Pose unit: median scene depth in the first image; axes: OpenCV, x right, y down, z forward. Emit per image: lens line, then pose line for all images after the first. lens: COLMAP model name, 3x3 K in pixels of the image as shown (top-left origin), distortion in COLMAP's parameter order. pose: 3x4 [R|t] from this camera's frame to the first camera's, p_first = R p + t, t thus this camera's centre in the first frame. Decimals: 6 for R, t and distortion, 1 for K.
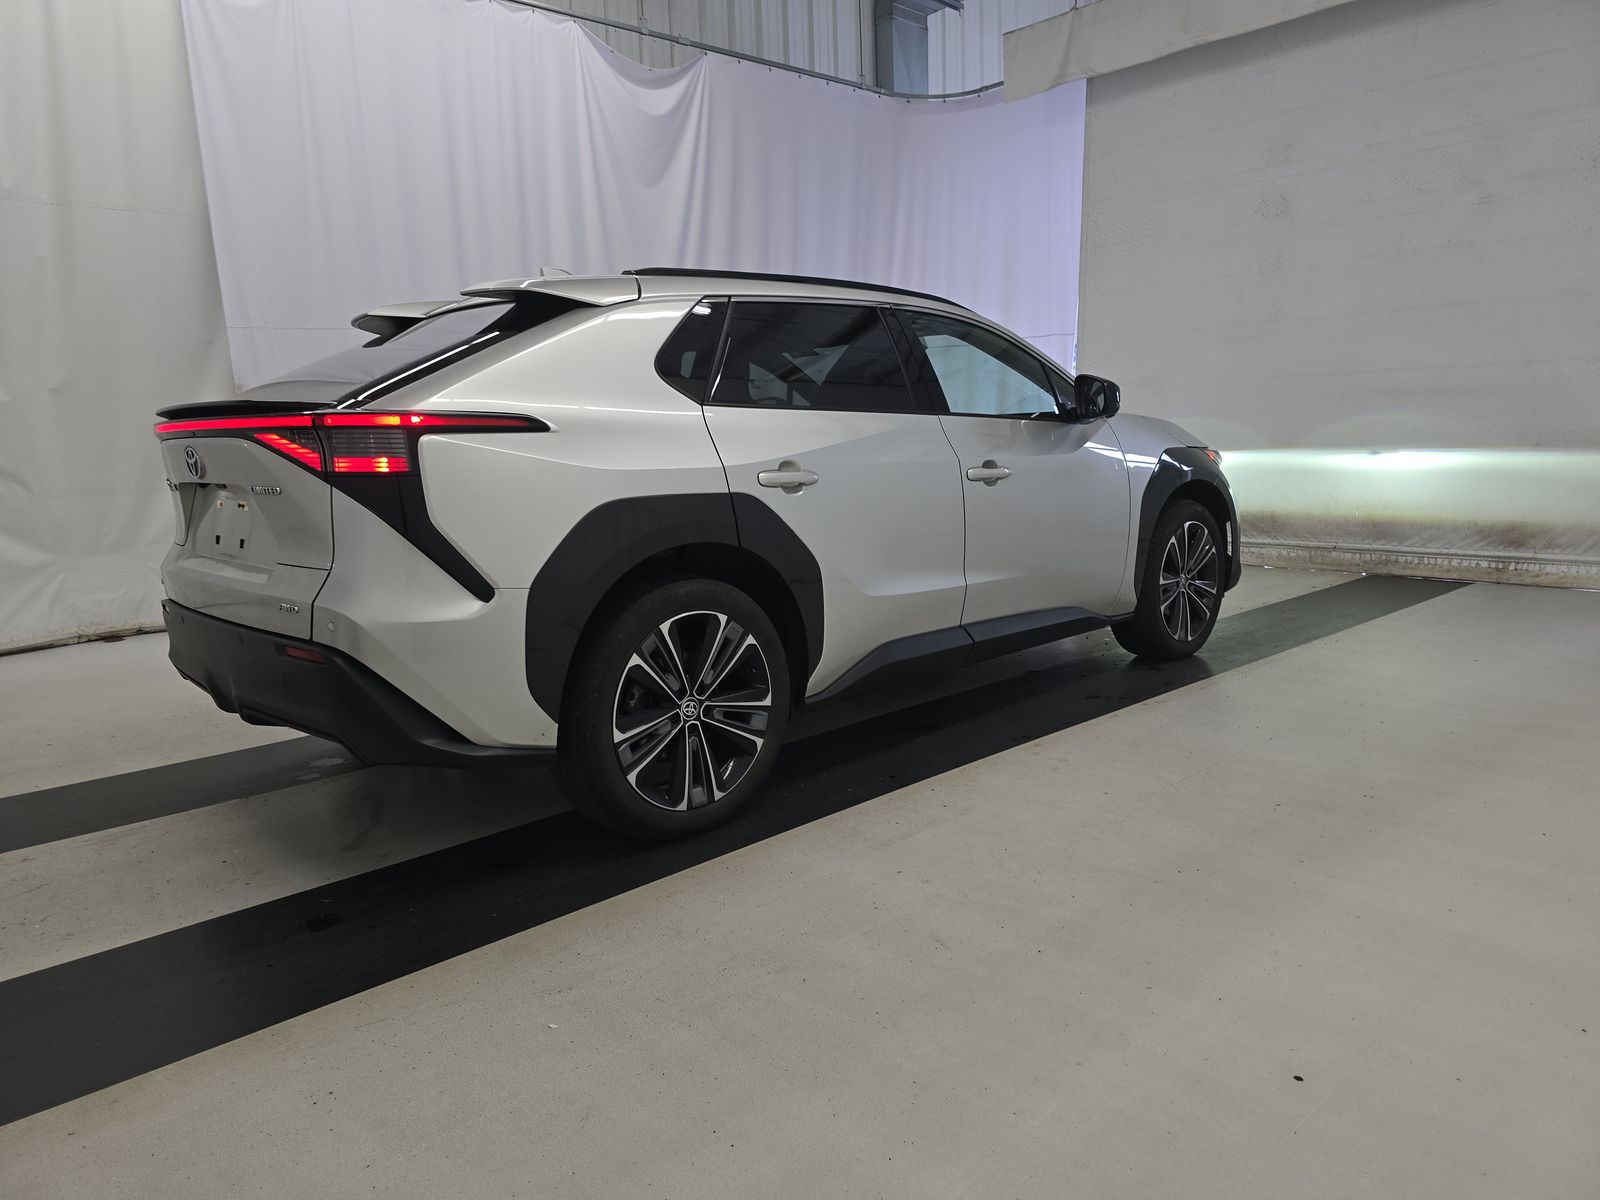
lens RADIAL K [[1053.9, 0, 806.4], [0, 1053.9, 608.4], [0, 0, 1]] dist [0.020642, -0.000076]
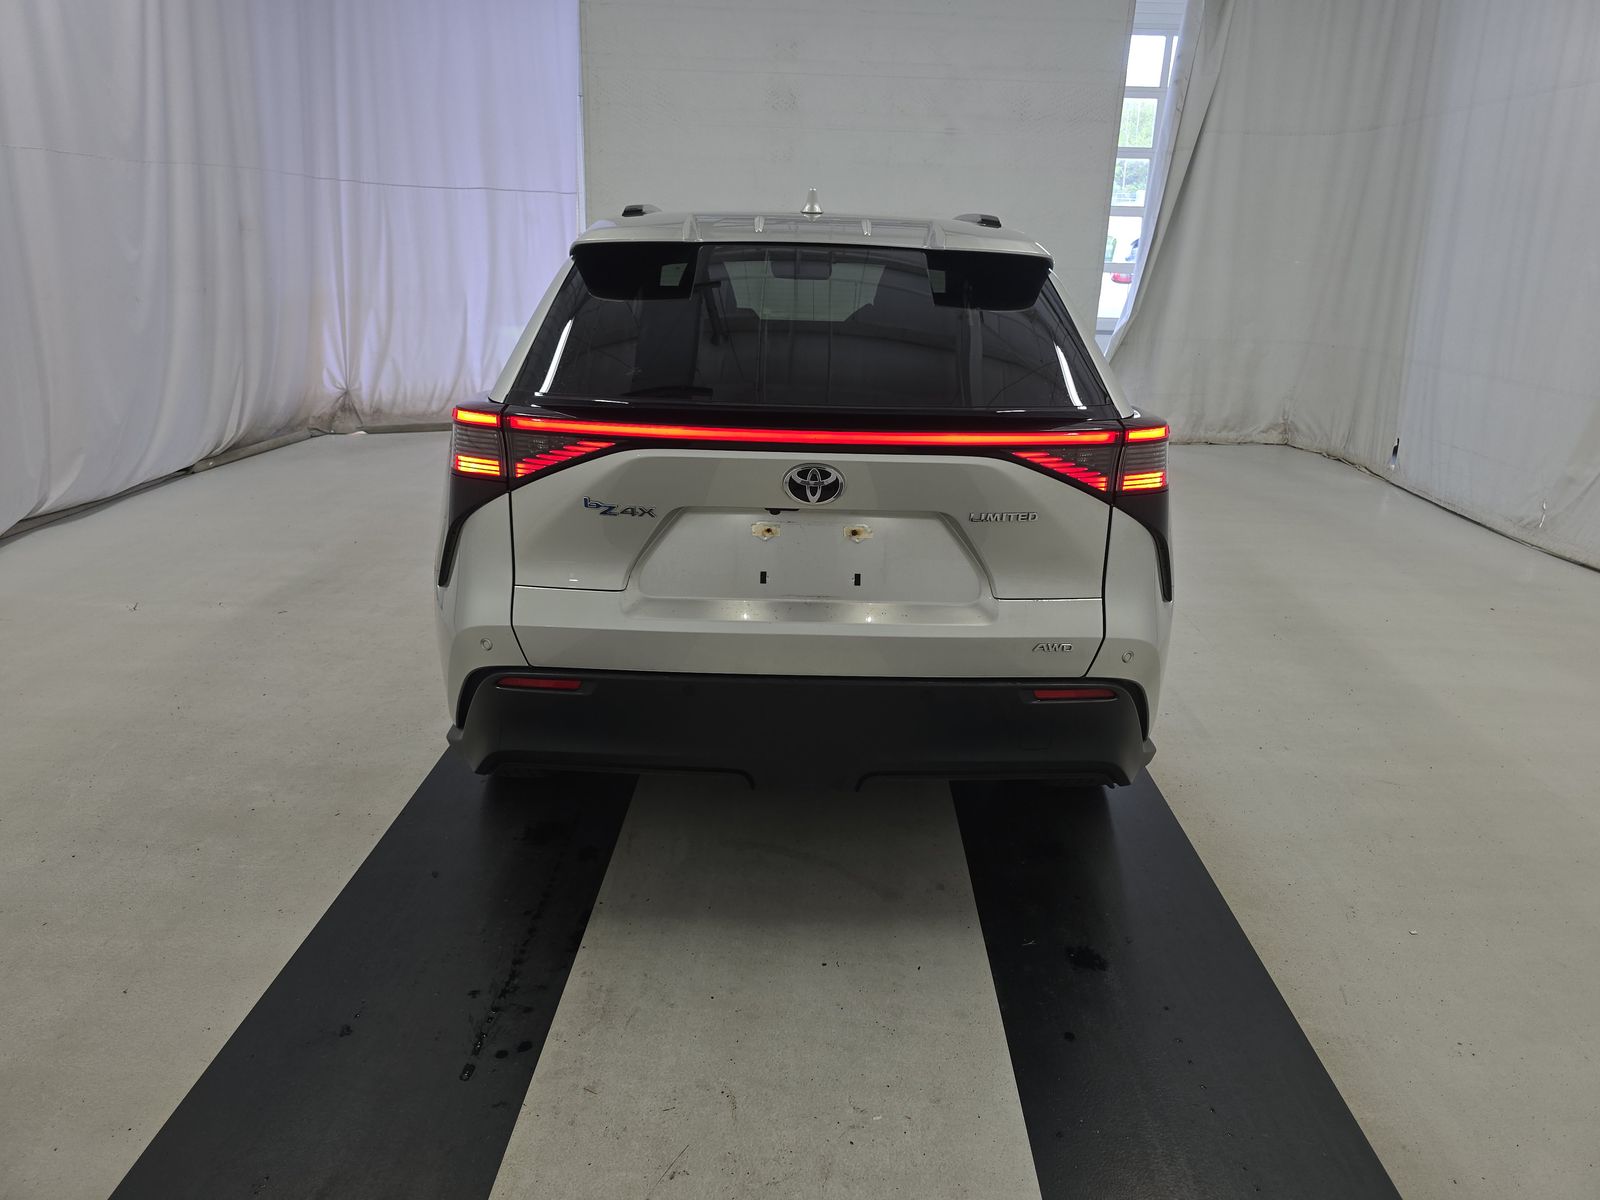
lens RADIAL K [[1070.7, 0, 803.7], [0, 1070.7, 593.3], [0, 0, 1]] dist [0.036820, -0.001402]
pose [[0.695900, -0.176212, 0.696185, -0.467852], [0.074487, 0.981911, 0.174075, -0.080776], [-0.714265, -0.069282, 0.696437, 0.197097]]
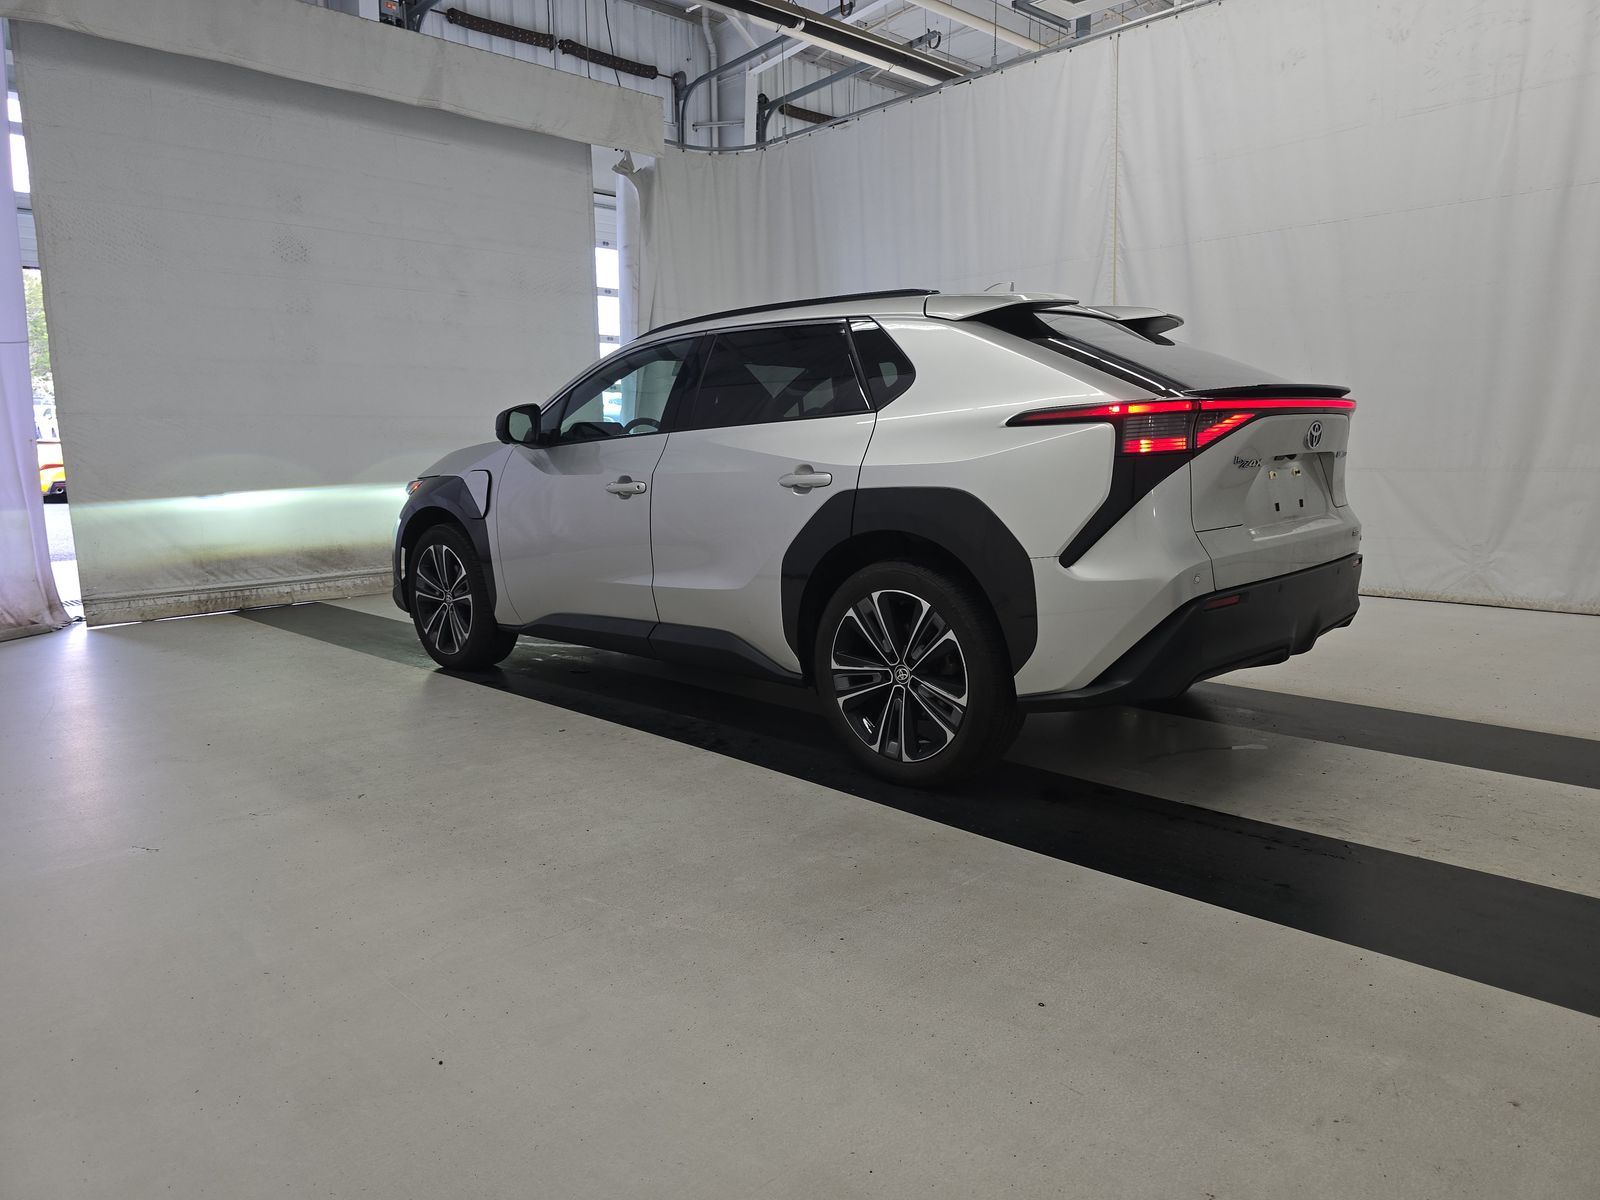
lens RADIAL K [[1053.9, 0, 806.4], [0, 1053.9, 608.4], [0, 0, 1]] dist [0.020642, -0.000076]
pose [[-0.030517, -0.122793, 0.991963, -0.725454], [0.193168, 0.972991, 0.126387, -0.086423], [-0.980691, 0.195473, -0.005973, 0.664559]]
